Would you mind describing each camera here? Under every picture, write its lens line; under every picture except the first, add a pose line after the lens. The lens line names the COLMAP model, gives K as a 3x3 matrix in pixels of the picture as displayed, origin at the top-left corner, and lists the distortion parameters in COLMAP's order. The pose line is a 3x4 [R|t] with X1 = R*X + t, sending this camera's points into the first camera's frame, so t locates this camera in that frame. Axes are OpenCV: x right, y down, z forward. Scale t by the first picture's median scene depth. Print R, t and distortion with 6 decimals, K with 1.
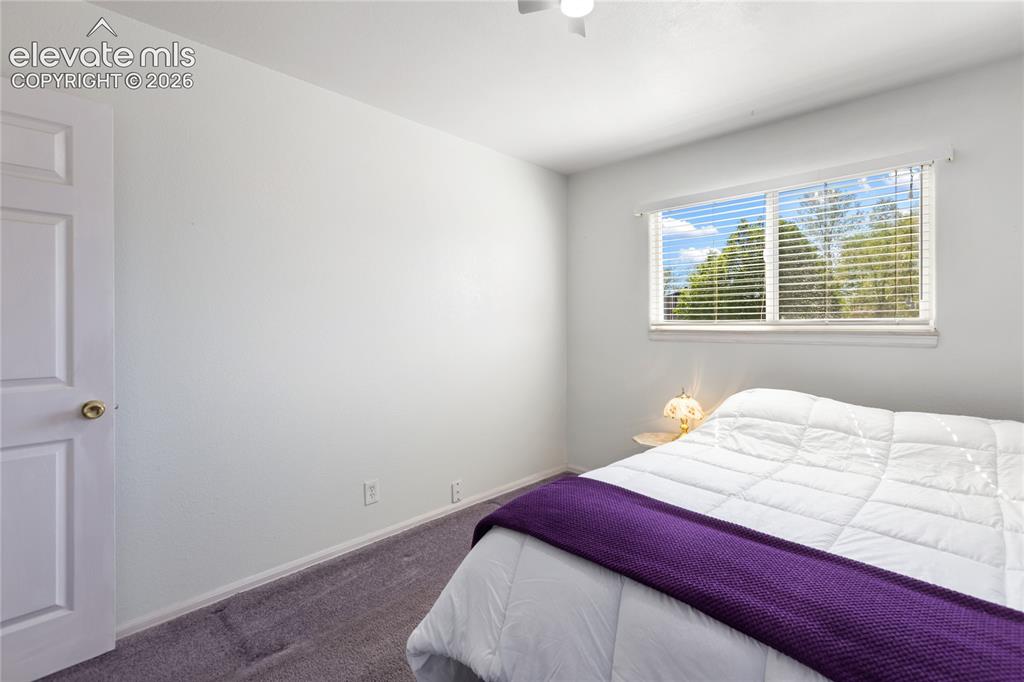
lens RADIAL K [[471.6, 0, 511.7], [0, 471.6, 315.4], [0, 0, 1]] dist [0.005121, -0.000879]
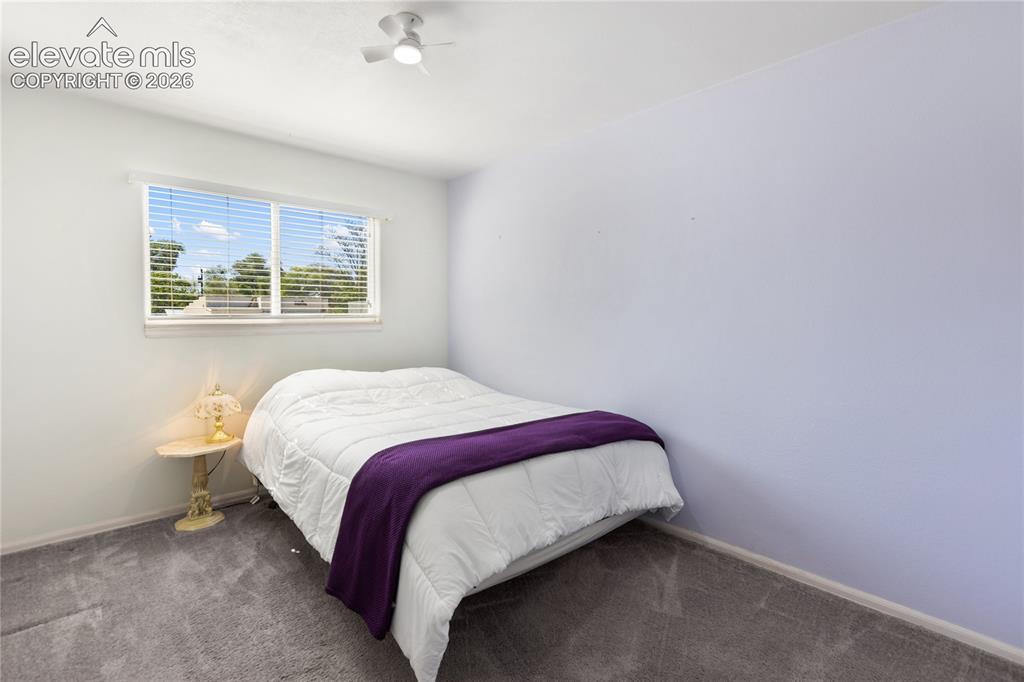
lens RADIAL K [[471.6, 0, 511.7], [0, 471.6, 315.4], [0, 0, 1]] dist [0.005121, -0.000879]
pose [[0.074331, 0.003837, 0.997226, -0.696401], [-0.014158, 0.999896, -0.002792, 0.010555], [-0.997133, -0.013911, 0.074378, 0.426553]]
